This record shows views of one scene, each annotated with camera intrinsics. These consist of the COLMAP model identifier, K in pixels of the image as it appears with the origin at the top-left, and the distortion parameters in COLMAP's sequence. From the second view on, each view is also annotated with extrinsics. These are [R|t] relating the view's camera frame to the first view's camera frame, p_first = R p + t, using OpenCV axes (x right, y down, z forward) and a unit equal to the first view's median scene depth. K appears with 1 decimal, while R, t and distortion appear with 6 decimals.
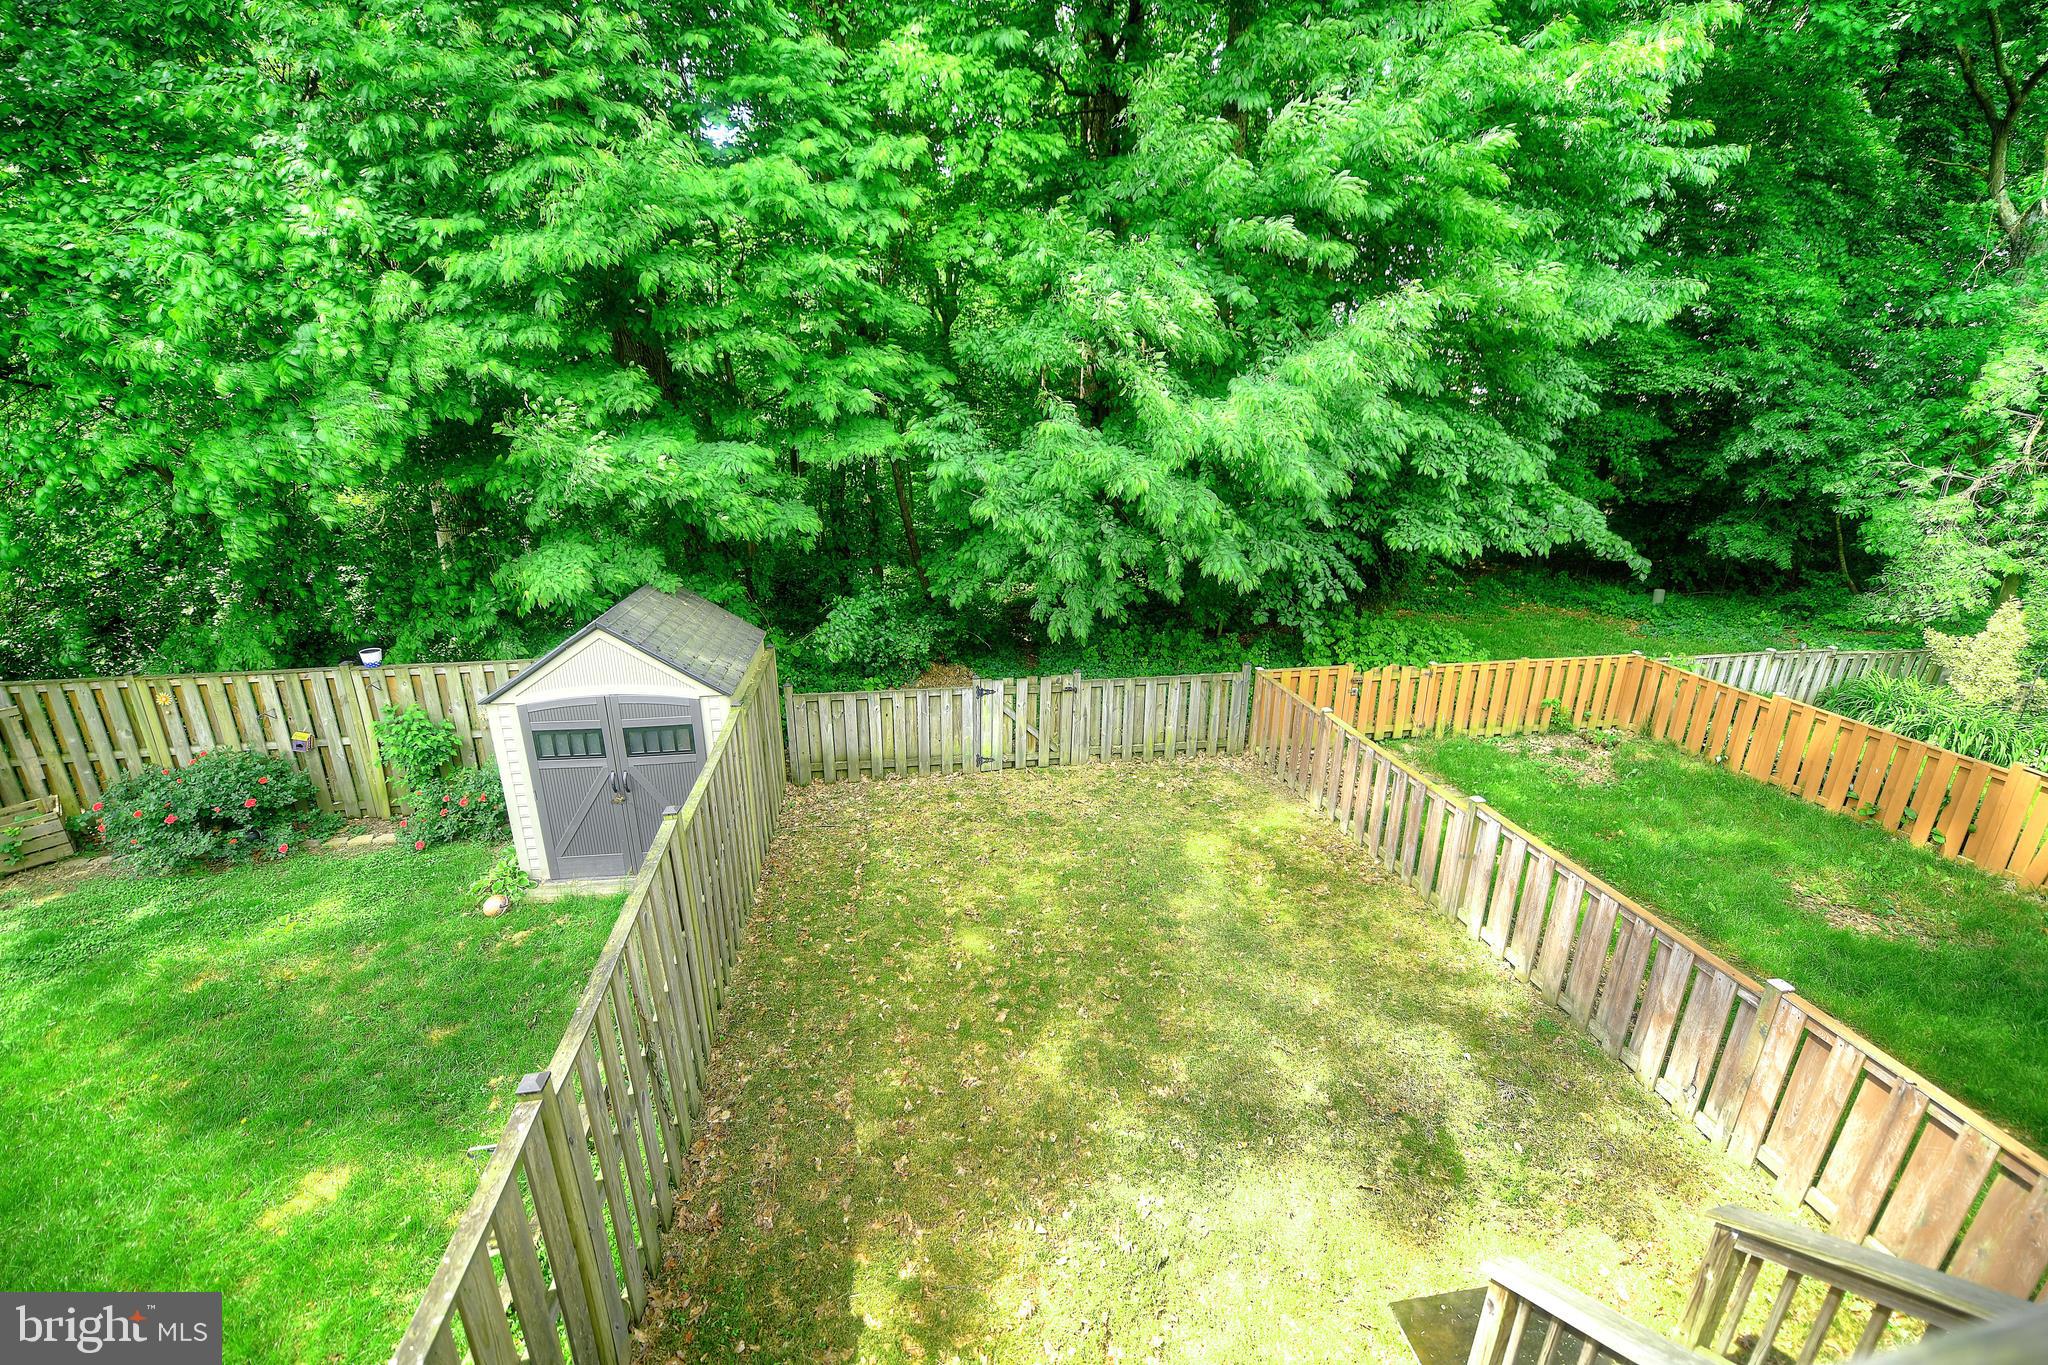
lens RADIAL K [[813.0, 0, 1021.7], [0, 813.0, 694.3], [0, 0, 1]] dist [-0.019544, -0.001322]
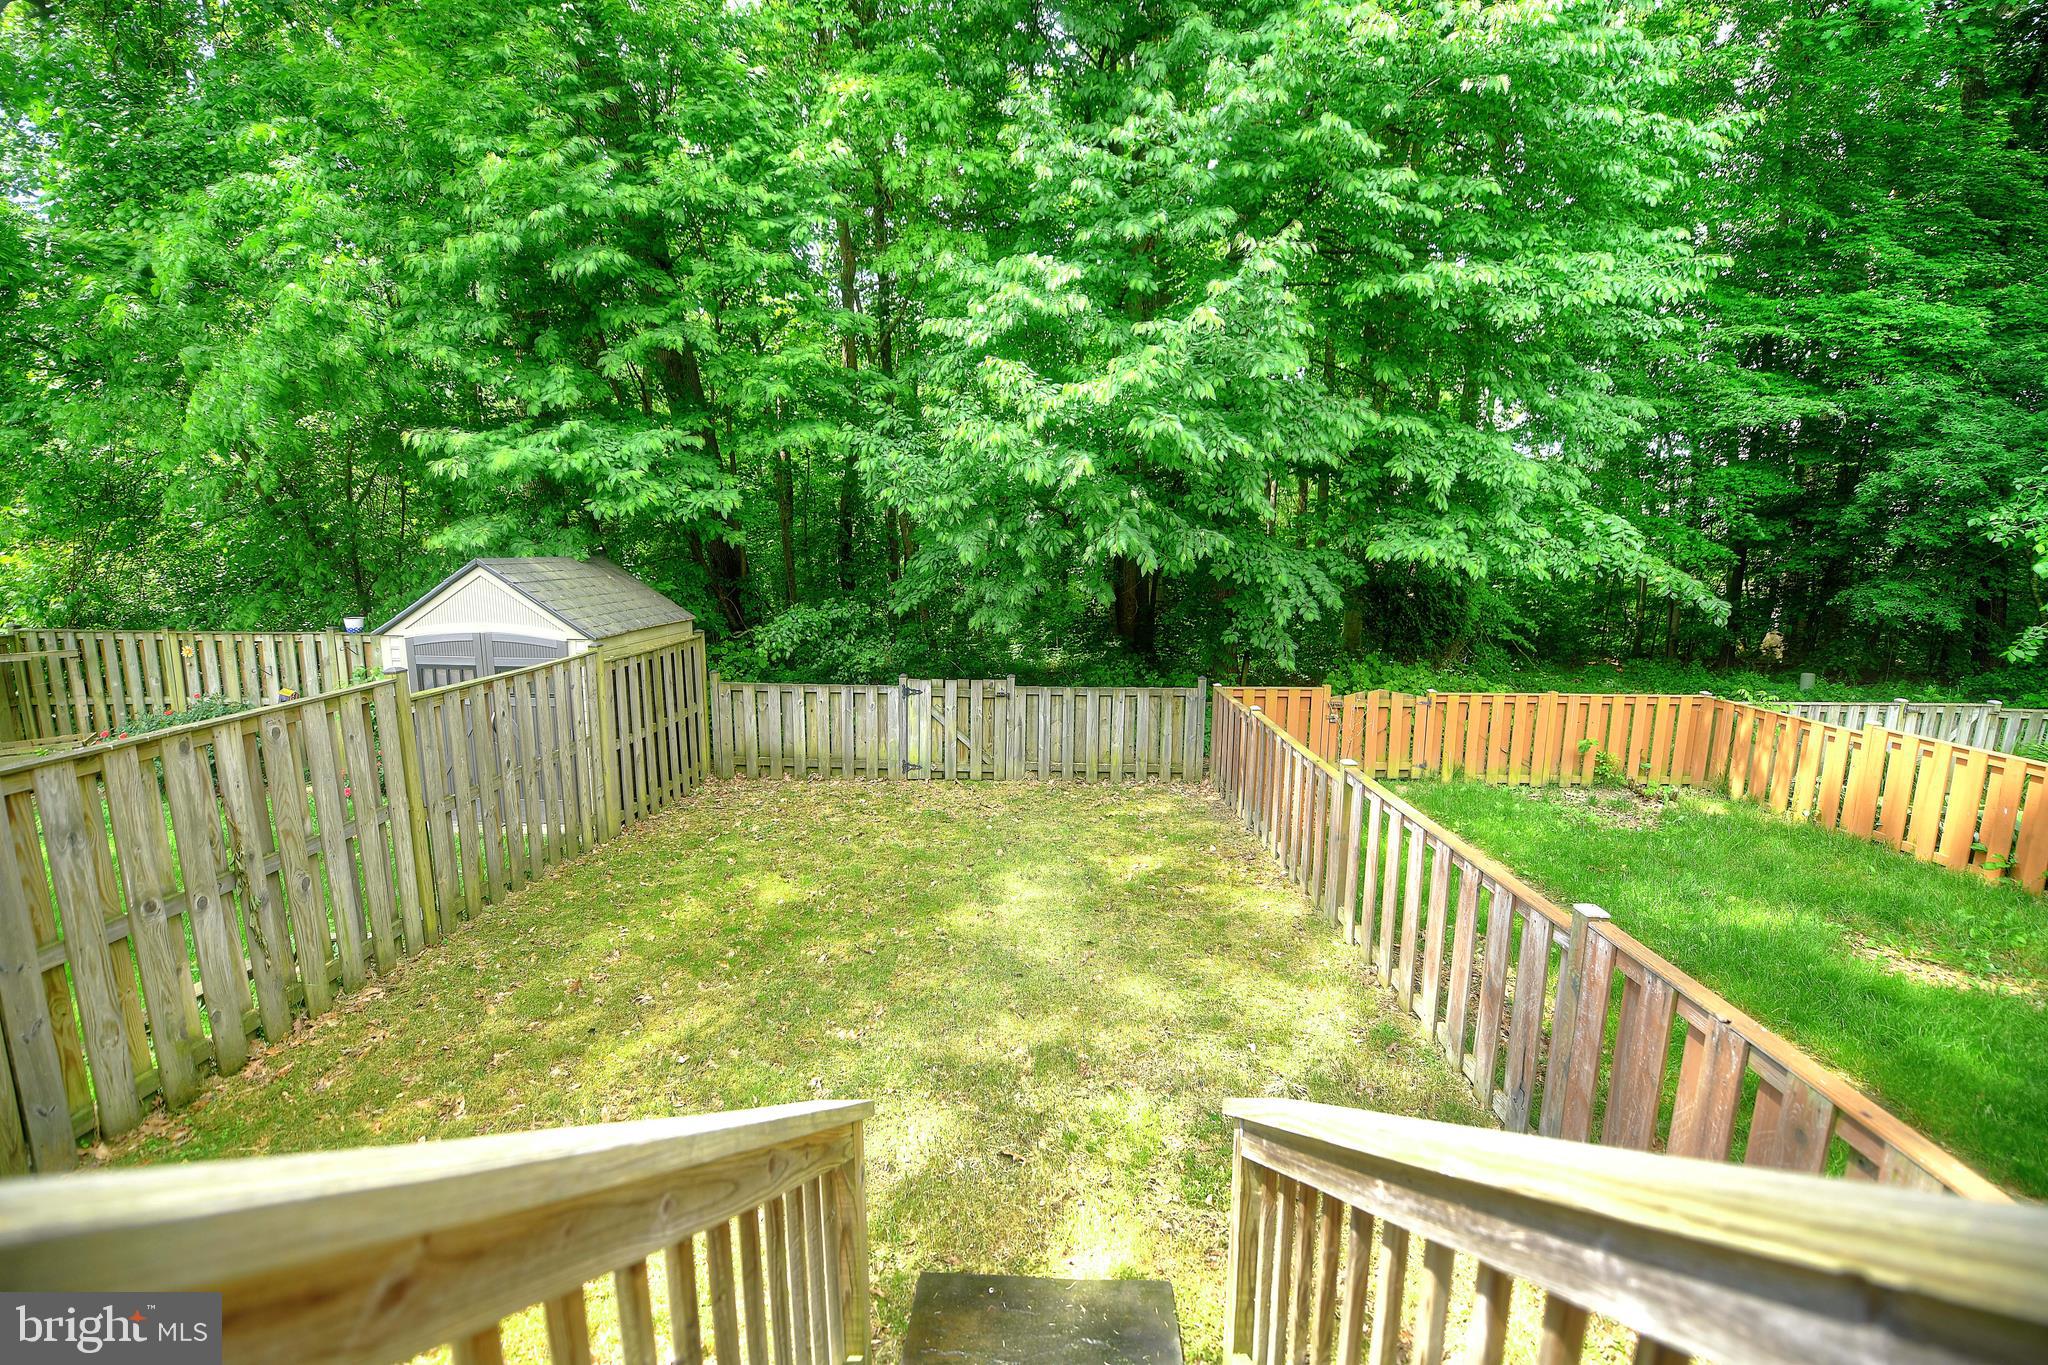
lens RADIAL K [[813.0, 0, 1012.4], [0, 813.0, 682.8], [0, 0, 1]] dist [-0.019544, -0.001322]
pose [[0.982966, 0.030478, -0.181242, 0.278373], [-0.060339, 0.985009, -0.161607, 0.151169], [0.173600, 0.169790, 0.970069, 0.090363]]
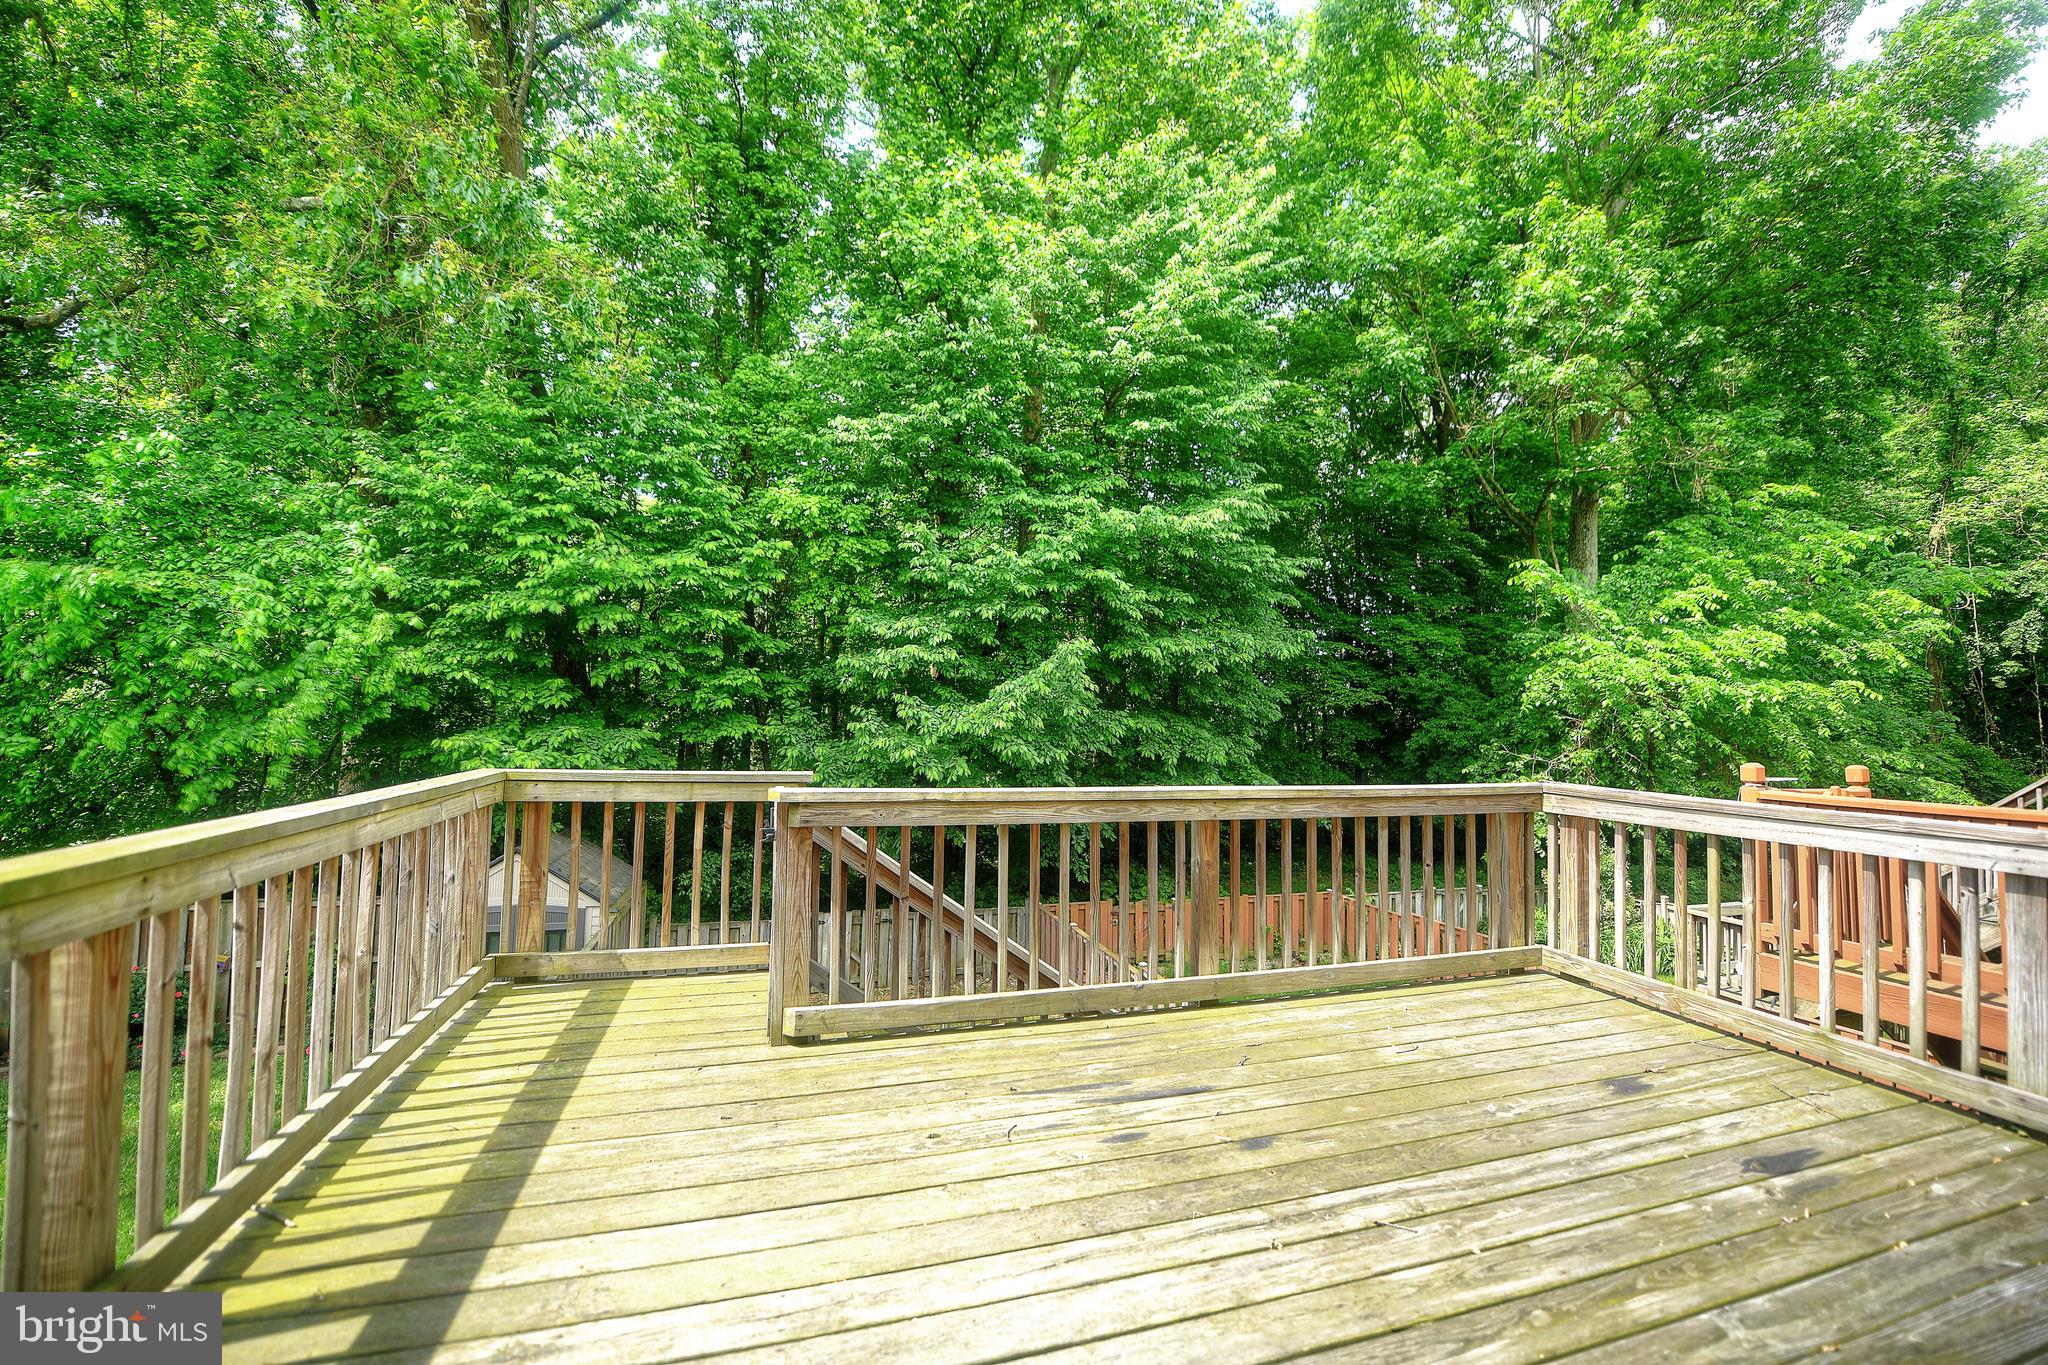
lens RADIAL K [[813.0, 0, 1037.0], [0, 813.0, 688.6], [0, 0, 1]] dist [-0.019544, -0.001322]
pose [[0.989348, 0.019283, 0.144288, 0.118046], [0.034624, 0.931570, -0.361910, 0.139642], [-0.141393, 0.363051, 0.920979, -0.369211]]
